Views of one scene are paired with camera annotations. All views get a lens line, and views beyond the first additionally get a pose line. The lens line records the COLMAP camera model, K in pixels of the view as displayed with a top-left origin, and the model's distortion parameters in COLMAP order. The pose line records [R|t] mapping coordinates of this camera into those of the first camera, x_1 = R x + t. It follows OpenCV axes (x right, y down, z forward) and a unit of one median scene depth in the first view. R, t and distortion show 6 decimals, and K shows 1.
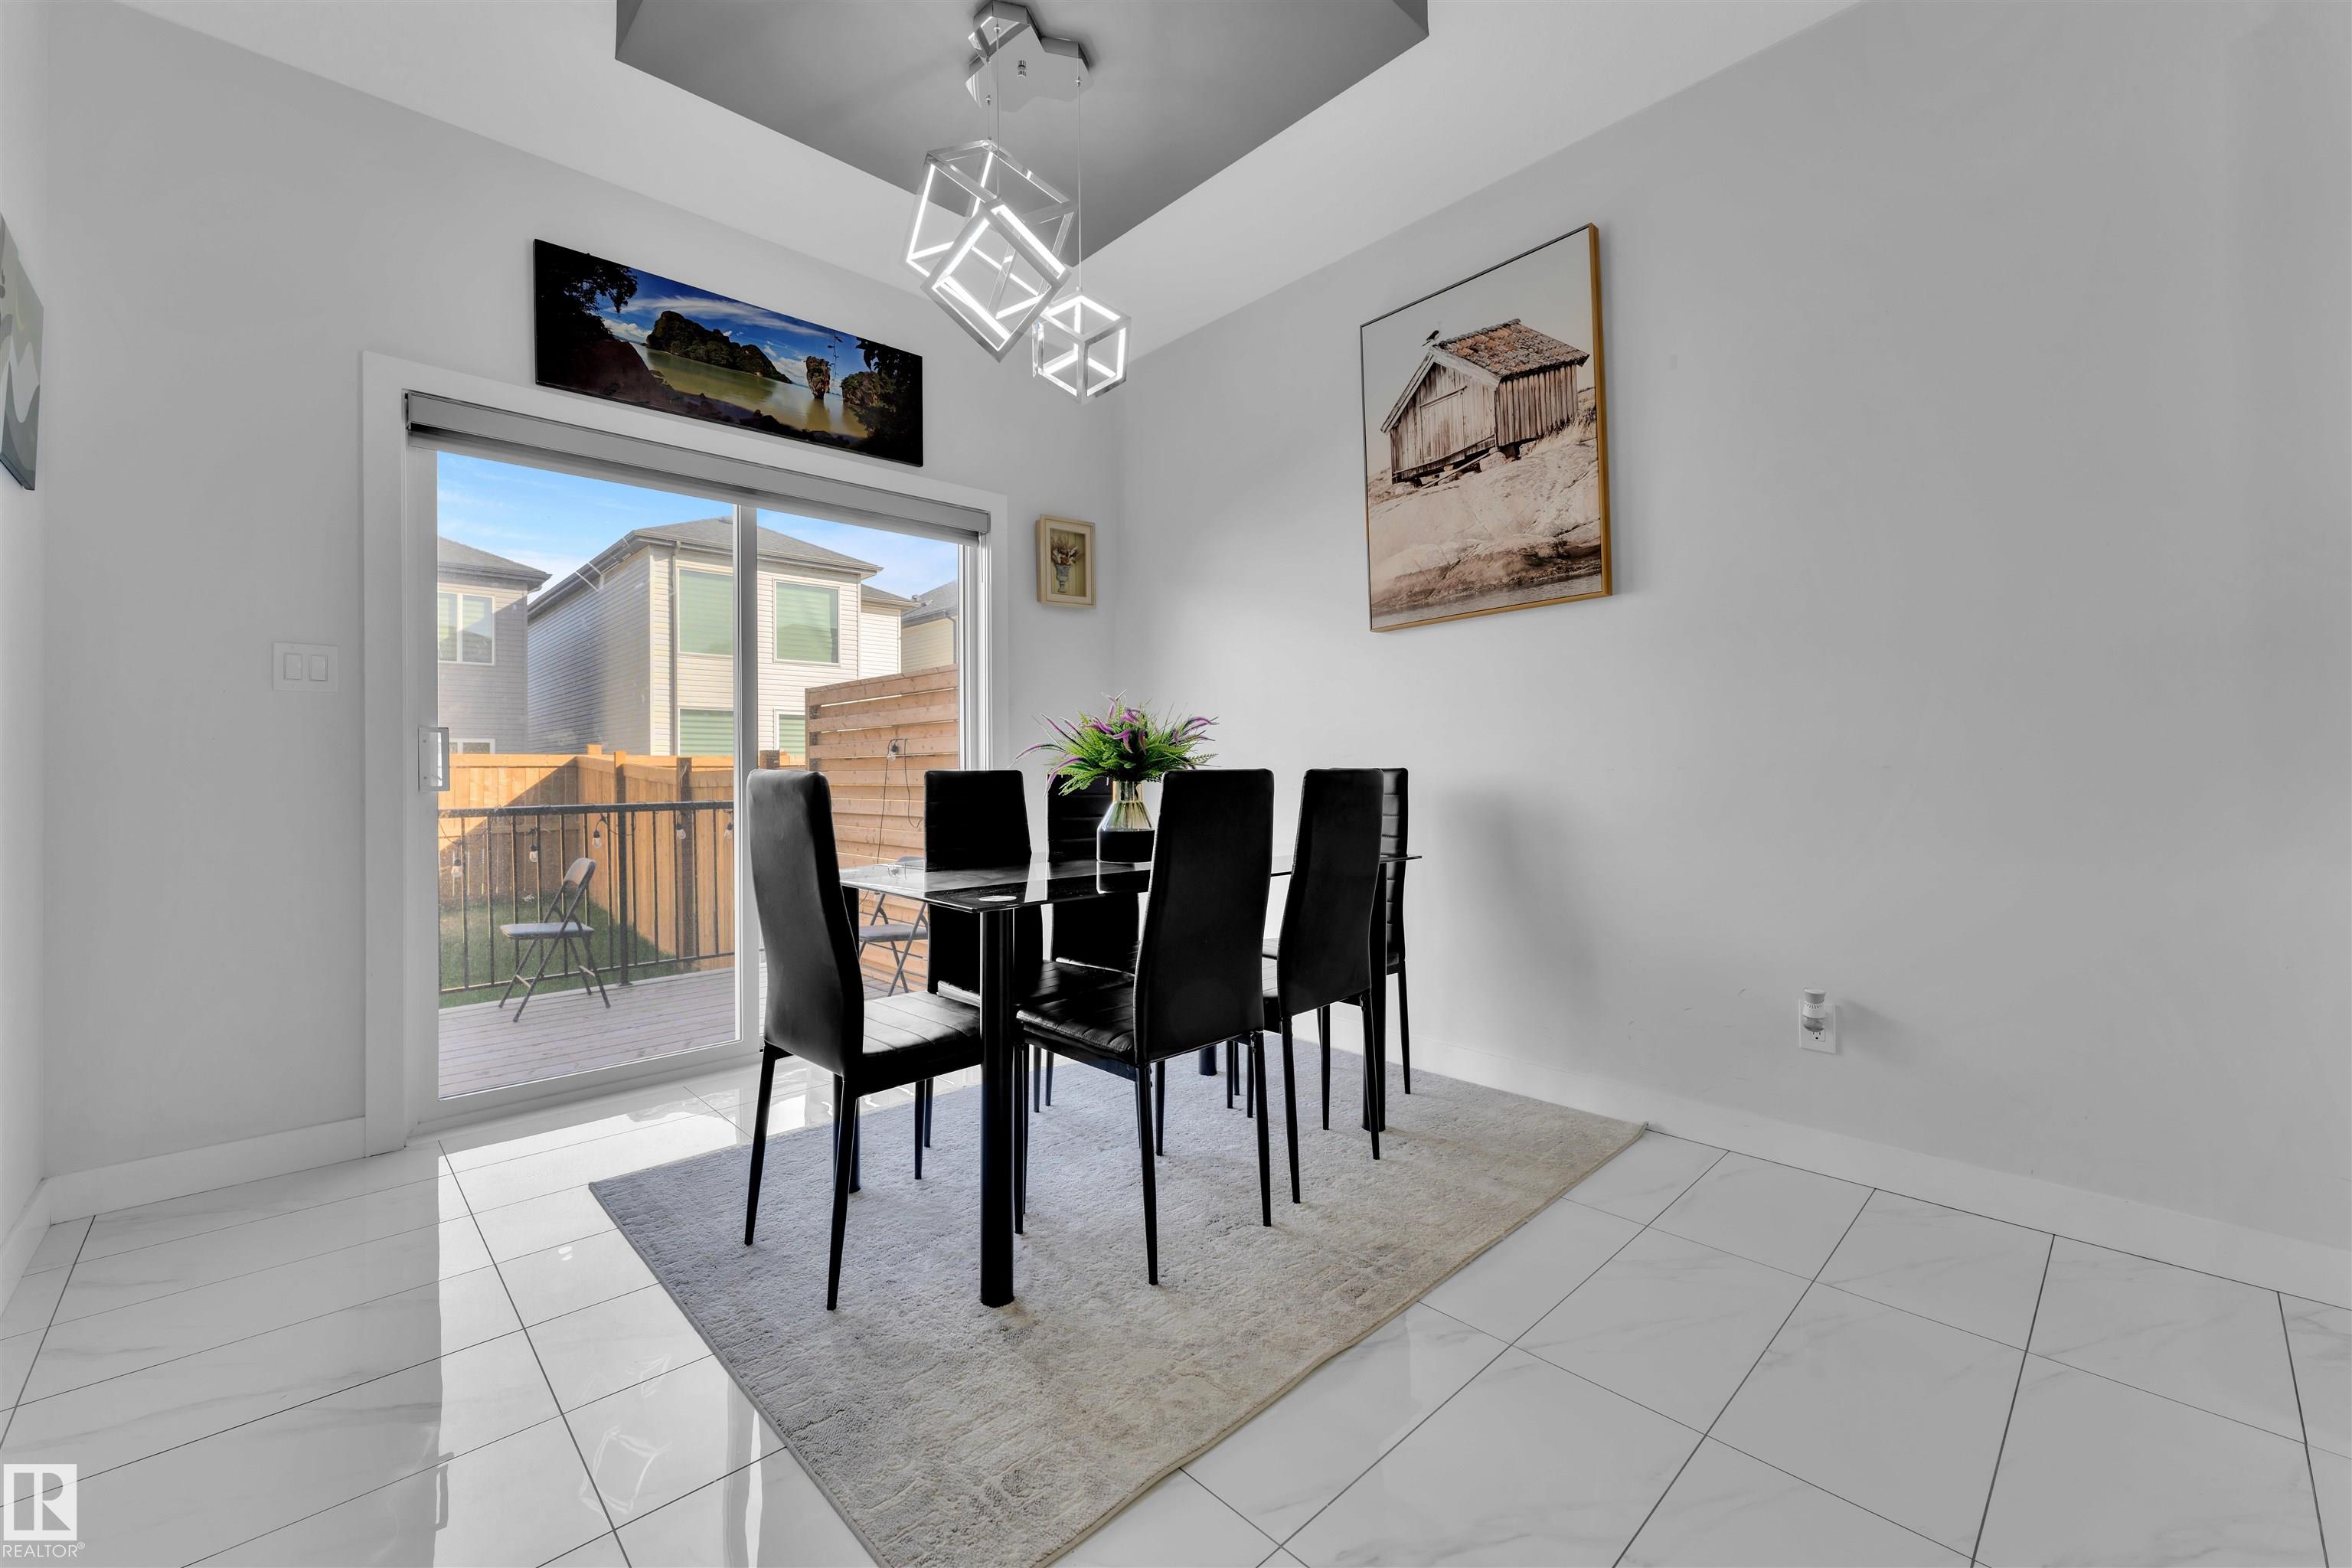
lens RADIAL K [[949.0, 0, 1176.1], [0, 949.0, 761.8], [0, 0, 1]] dist [0.000409, -0.000376]
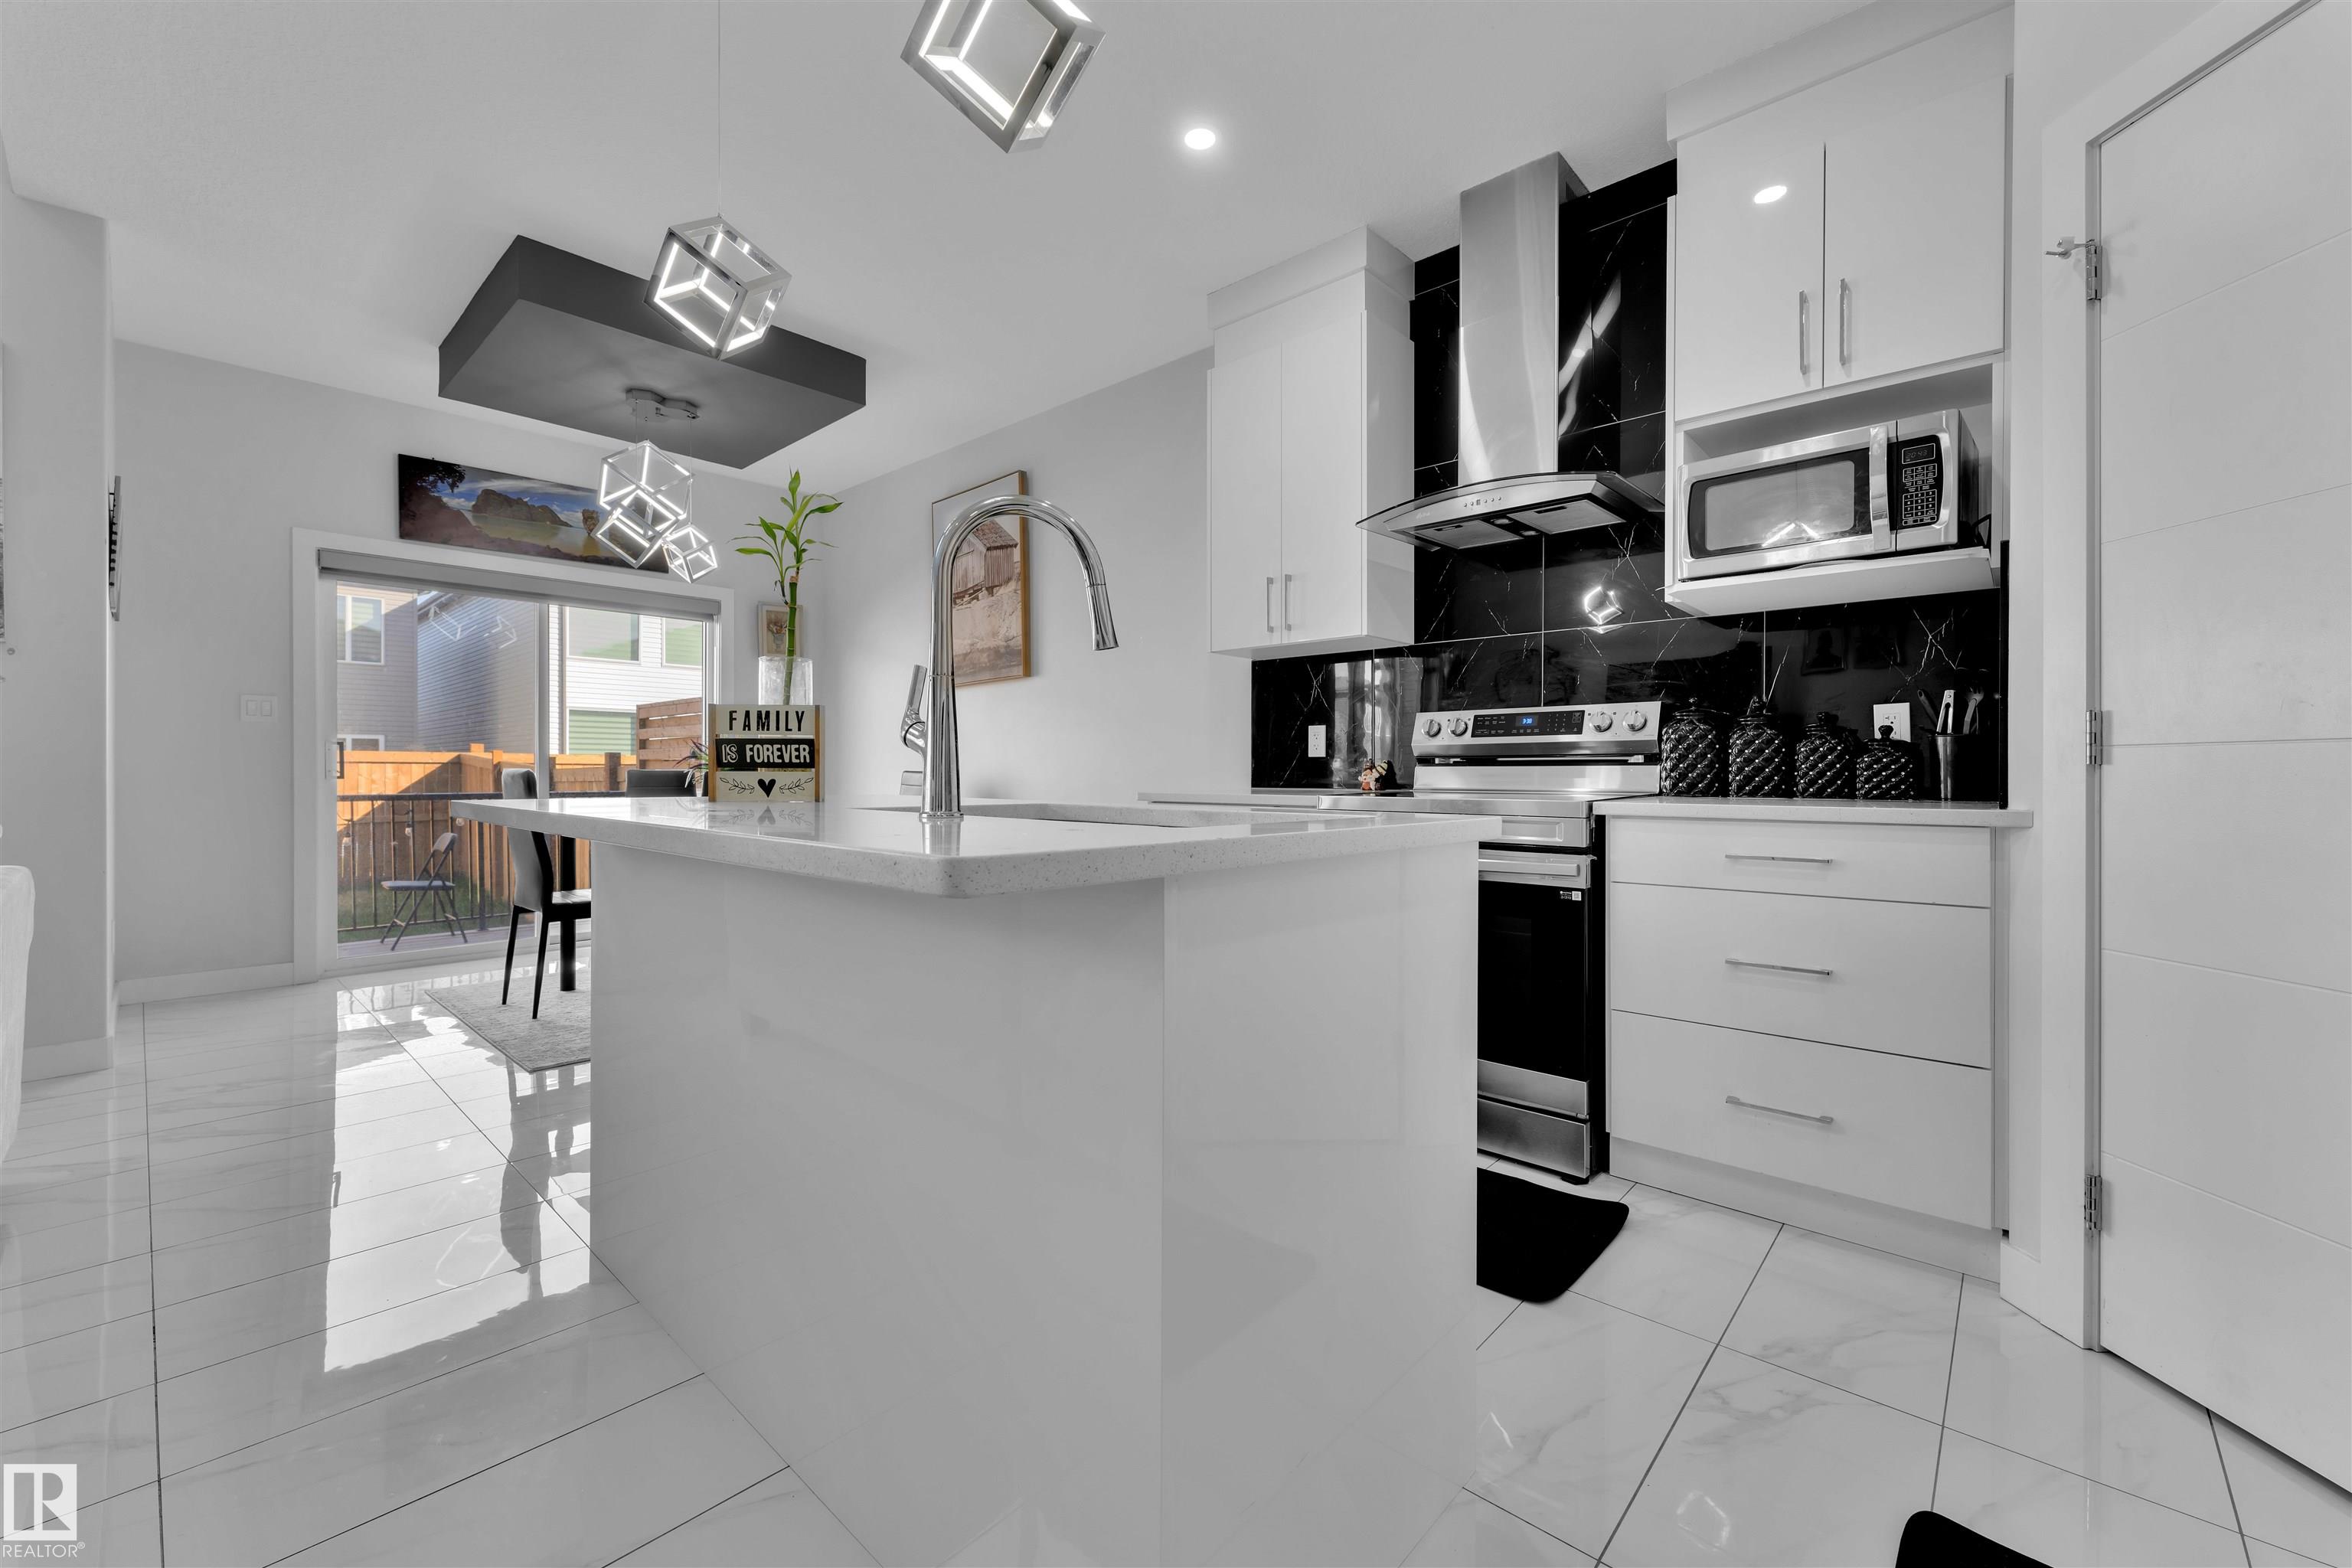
lens RADIAL K [[949.0, 0, 1181.4], [0, 949.0, 774.2], [0, 0, 1]] dist [0.000409, -0.000376]
pose [[0.997197, 0.010475, 0.074087, 0.539875], [-0.011236, 0.999888, 0.009854, -0.010241], [-0.073976, -0.010658, 0.997203, -0.720712]]
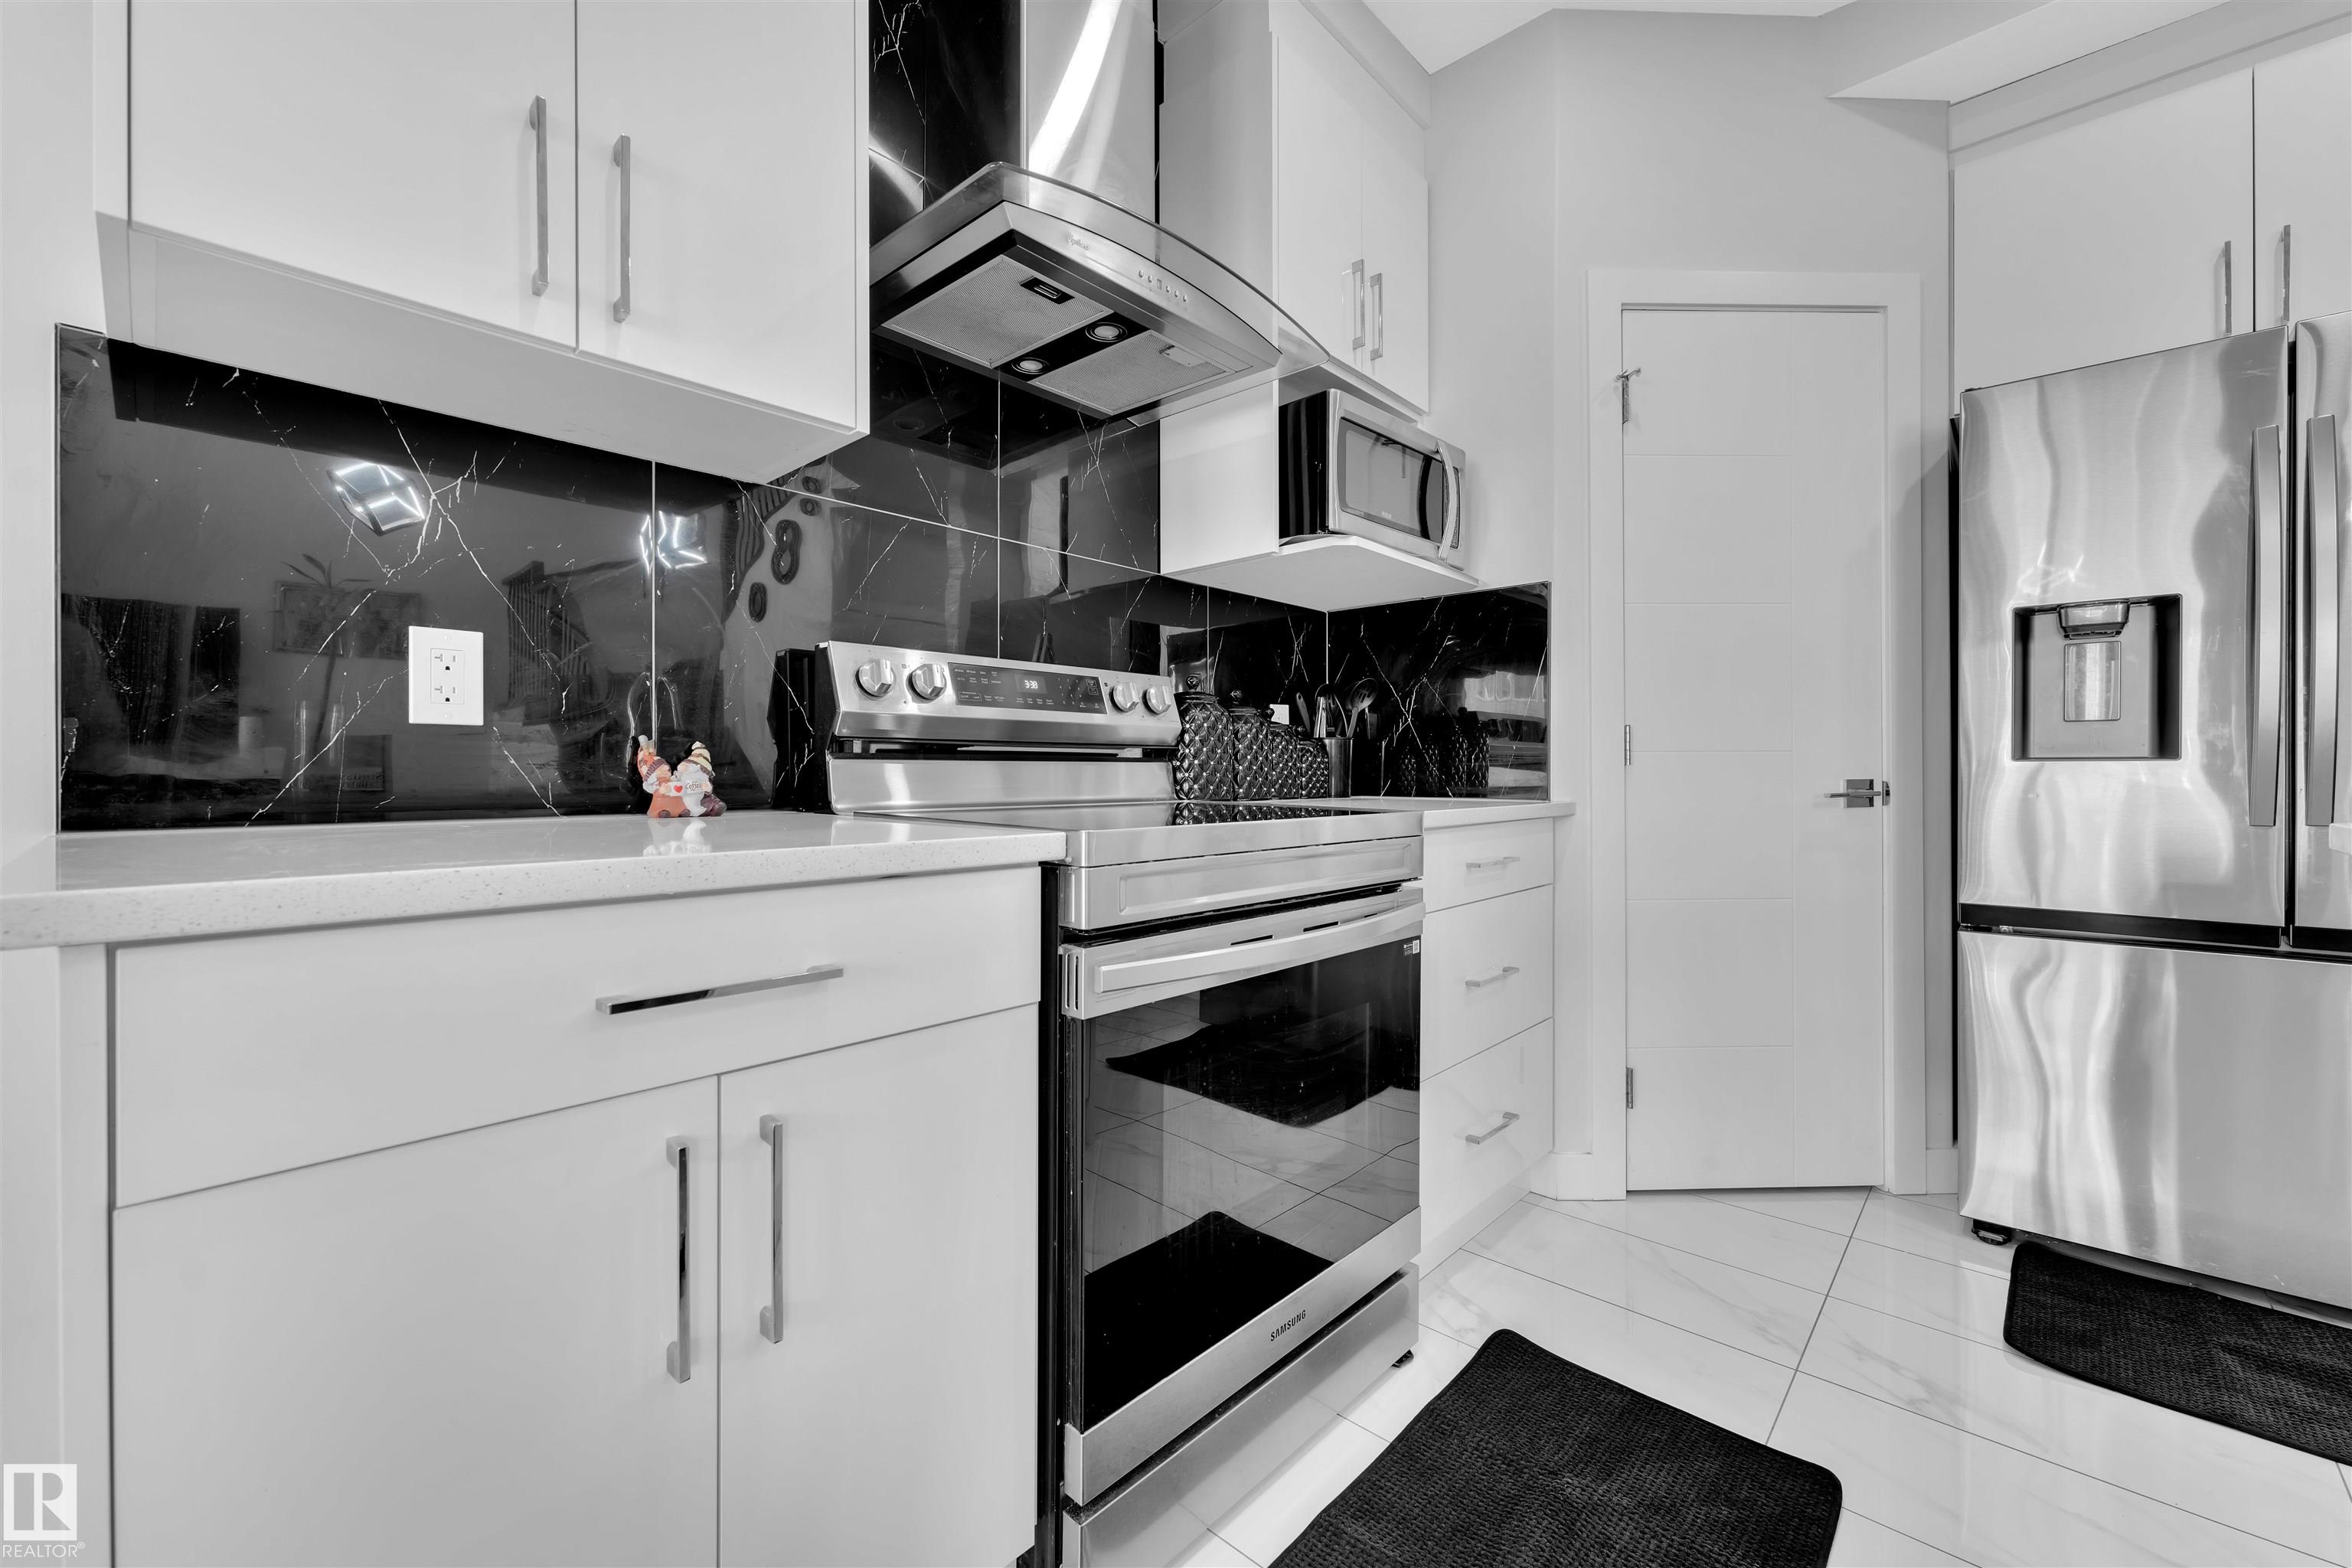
lens RADIAL K [[949.0, 0, 1159.0], [0, 949.0, 774.3], [0, 0, 1]] dist [0.000409, -0.000376]
pose [[-0.057545, 0.009536, 0.998297, 0.387786], [-0.006768, 0.999928, -0.009942, 0.000290], [-0.998320, -0.007328, -0.057477, 0.189917]]
